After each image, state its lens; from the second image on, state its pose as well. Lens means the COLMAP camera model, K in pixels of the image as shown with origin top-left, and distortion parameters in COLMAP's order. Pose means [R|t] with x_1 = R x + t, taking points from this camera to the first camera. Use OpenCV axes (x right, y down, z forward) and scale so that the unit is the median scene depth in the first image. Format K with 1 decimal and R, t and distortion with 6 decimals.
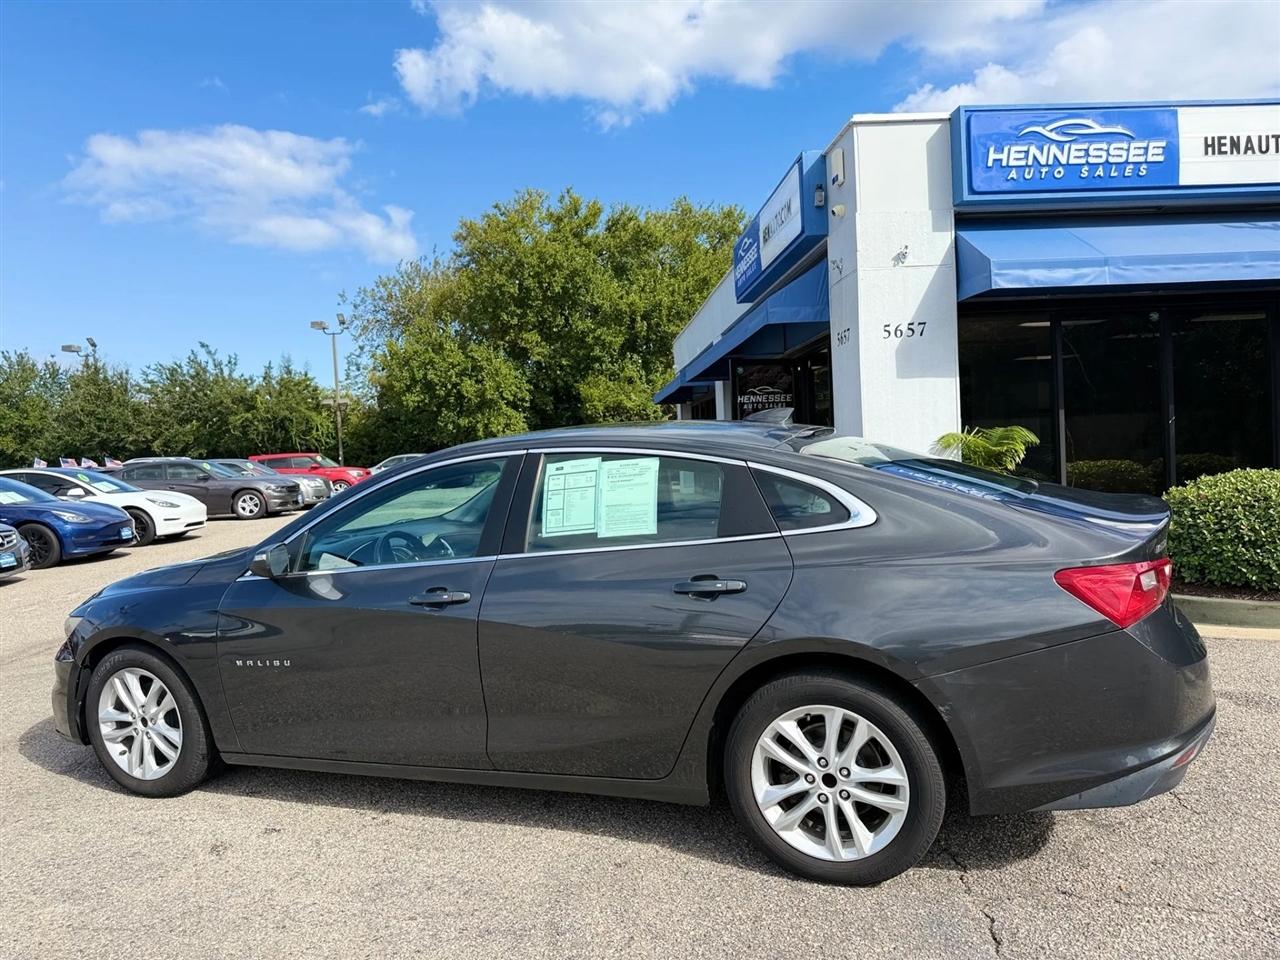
lens RADIAL K [[907.0, 0, 636.7], [0, 907.0, 487.6], [0, 0, 1]] dist [0.027796, -0.035687]
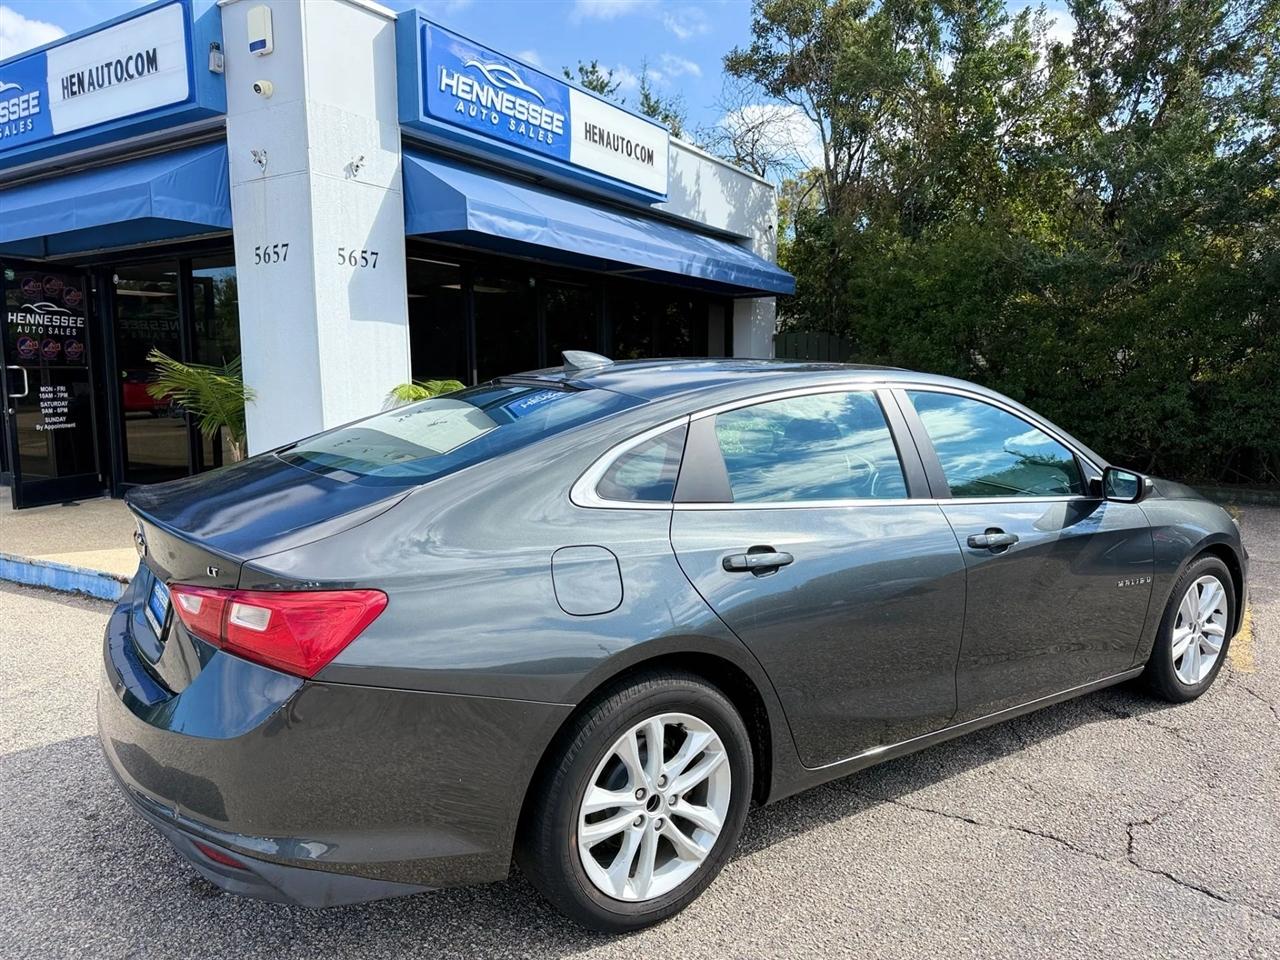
lens RADIAL K [[907.0, 0, 644.9], [0, 907.0, 490.3], [0, 0, 1]] dist [0.027796, -0.035687]
pose [[0.570227, -0.057769, 0.819453, -0.261162], [0.008694, 0.997893, 0.064298, -0.011182], [-0.821441, -0.029540, 0.569528, 0.301866]]
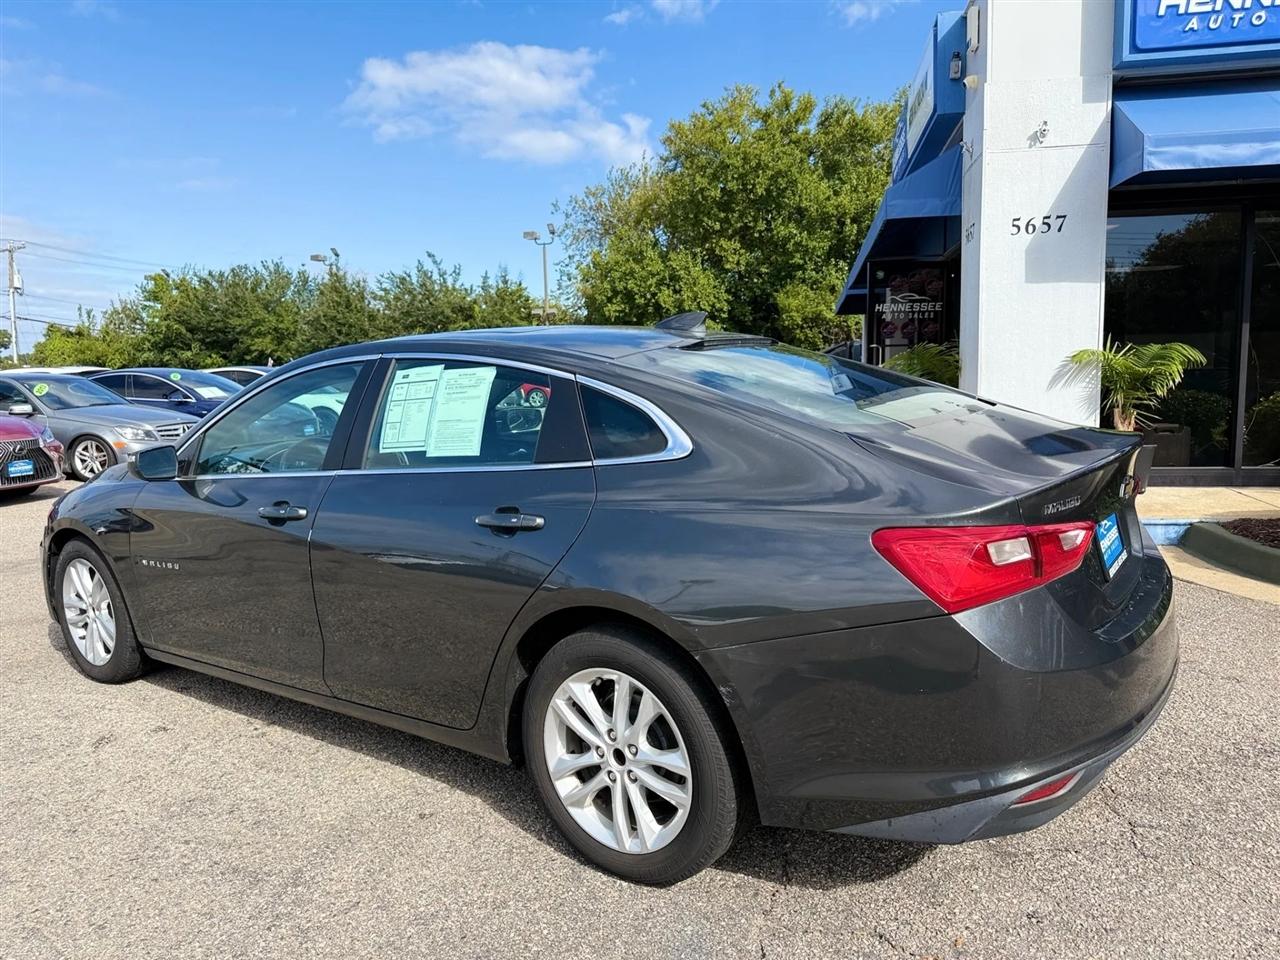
lens RADIAL K [[907.0, 0, 637.7], [0, 907.0, 482.9], [0, 0, 1]] dist [0.027796, -0.035687]
pose [[0.969596, 0.054673, -0.238524, 0.152236], [-0.032722, 0.994936, 0.095039, -0.004033], [0.242512, -0.084344, 0.966475, 0.078329]]
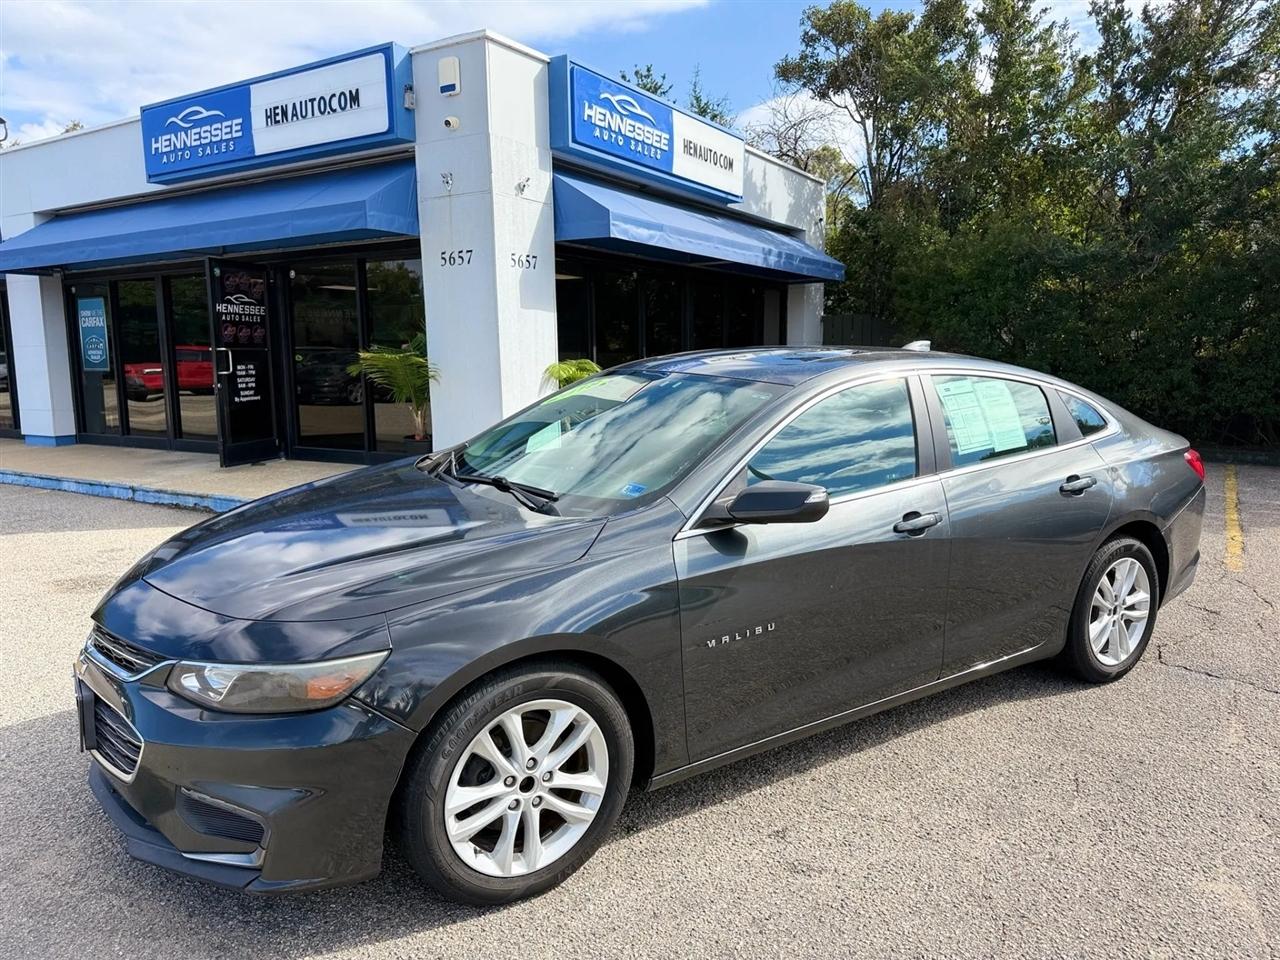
lens RADIAL K [[907.0, 0, 642.6], [0, 907.0, 488.8], [0, 0, 1]] dist [0.027796, -0.035687]
pose [[0.571432, -0.077891, 0.816945, -0.503587], [0.011582, 0.996152, 0.086876, -0.002218], [-0.820568, -0.040182, 0.570135, 0.291496]]
